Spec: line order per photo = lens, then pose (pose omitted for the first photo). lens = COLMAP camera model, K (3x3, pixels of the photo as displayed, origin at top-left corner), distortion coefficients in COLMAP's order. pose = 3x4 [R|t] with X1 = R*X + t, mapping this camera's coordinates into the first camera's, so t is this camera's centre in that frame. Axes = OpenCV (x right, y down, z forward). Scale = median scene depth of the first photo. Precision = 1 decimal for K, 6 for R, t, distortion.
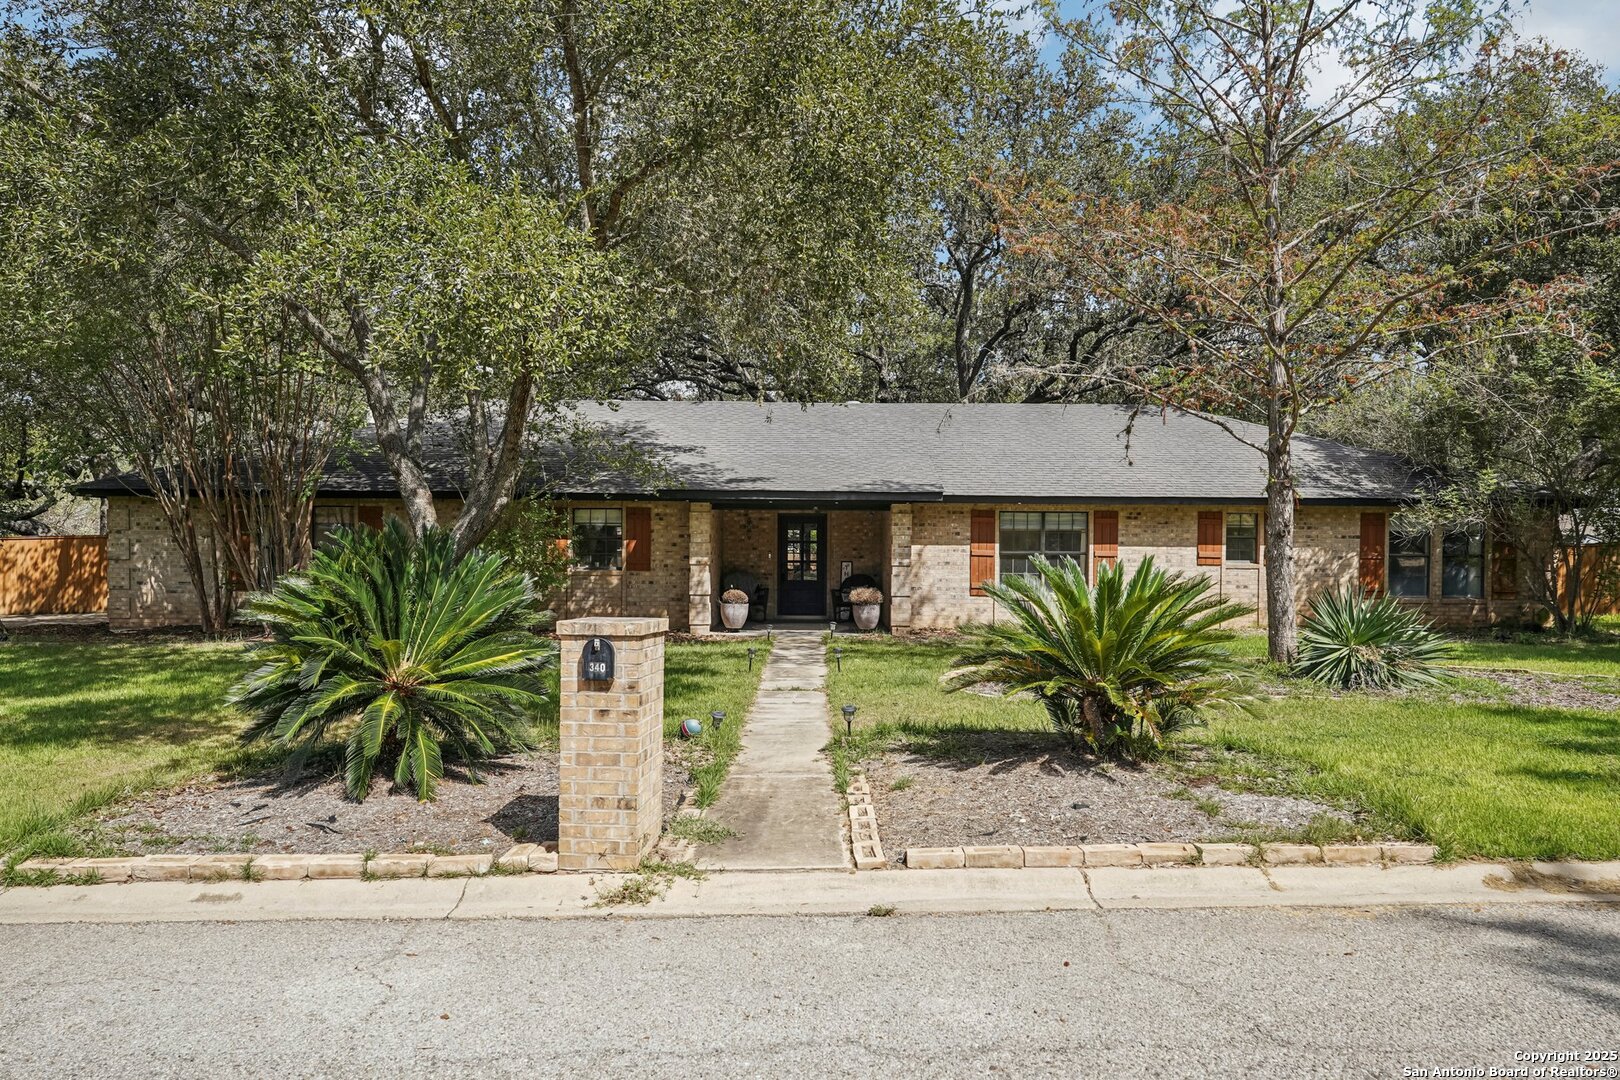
lens RADIAL K [[1058.2, 0, 817.8], [0, 1058.2, 551.2], [0, 0, 1]] dist [0.048880, 0.000673]
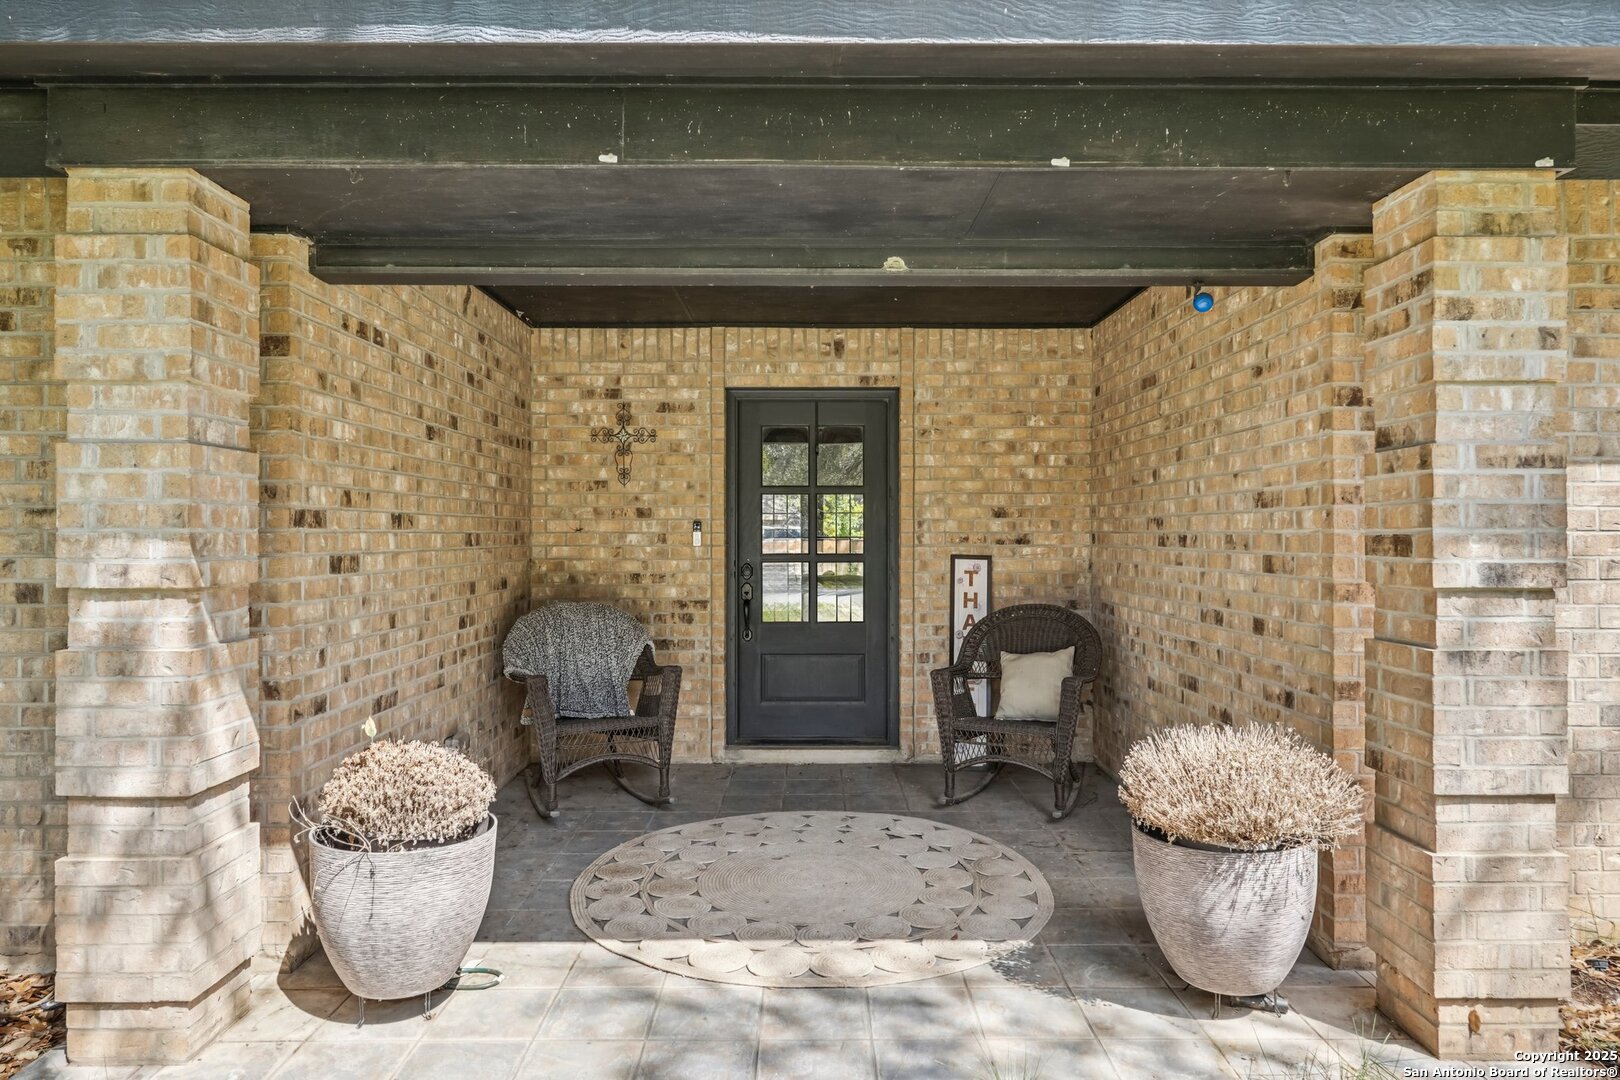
lens RADIAL K [[1008.6, 0, 807.8], [0, 1008.6, 538.1], [0, 0, 1]] dist [0.001177, 0.000125]
pose [[0.999765, 0.008912, -0.019755, -0.013404], [-0.009158, 0.999881, -0.012408, 0.008760], [0.019642, 0.012586, 0.999728, 0.837279]]
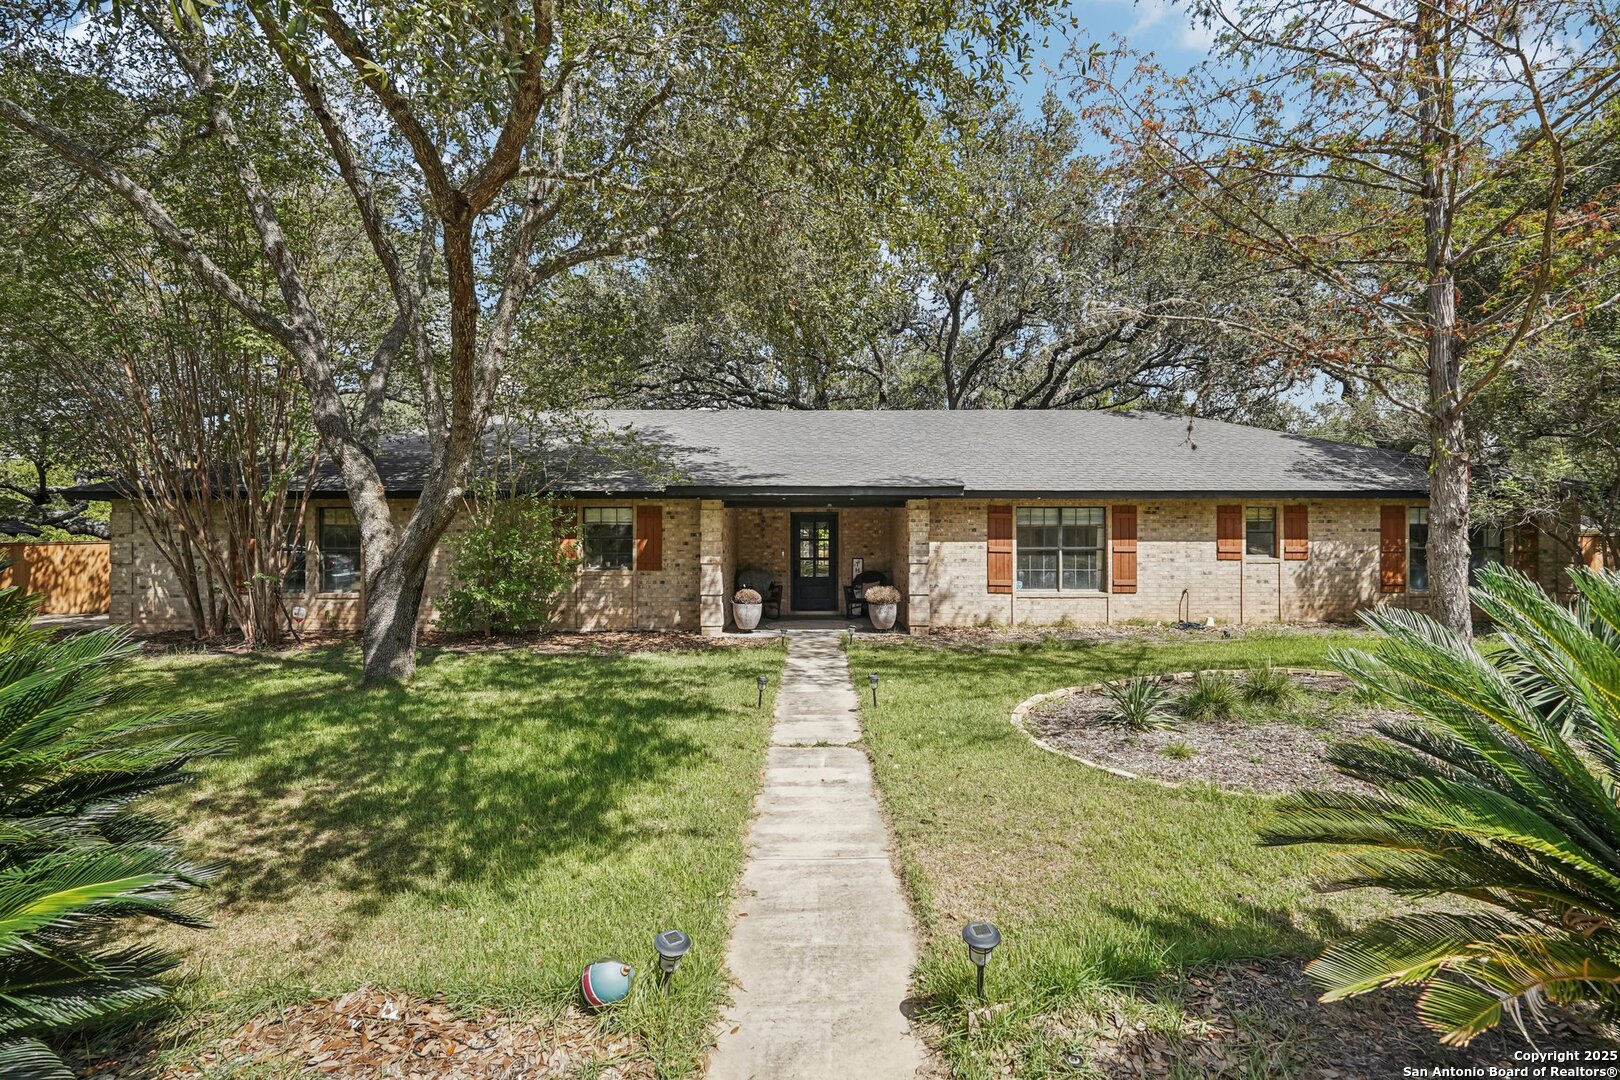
lens RADIAL K [[749.4, 0, 811.1], [0, 749.4, 530.0], [0, 0, 1]] dist [0.017989, 0.001776]
pose [[0.999937, -0.008551, -0.007221, -0.014809], [0.008392, 0.999729, -0.021707, -0.002695], [0.007405, 0.021645, 0.999738, 0.303655]]
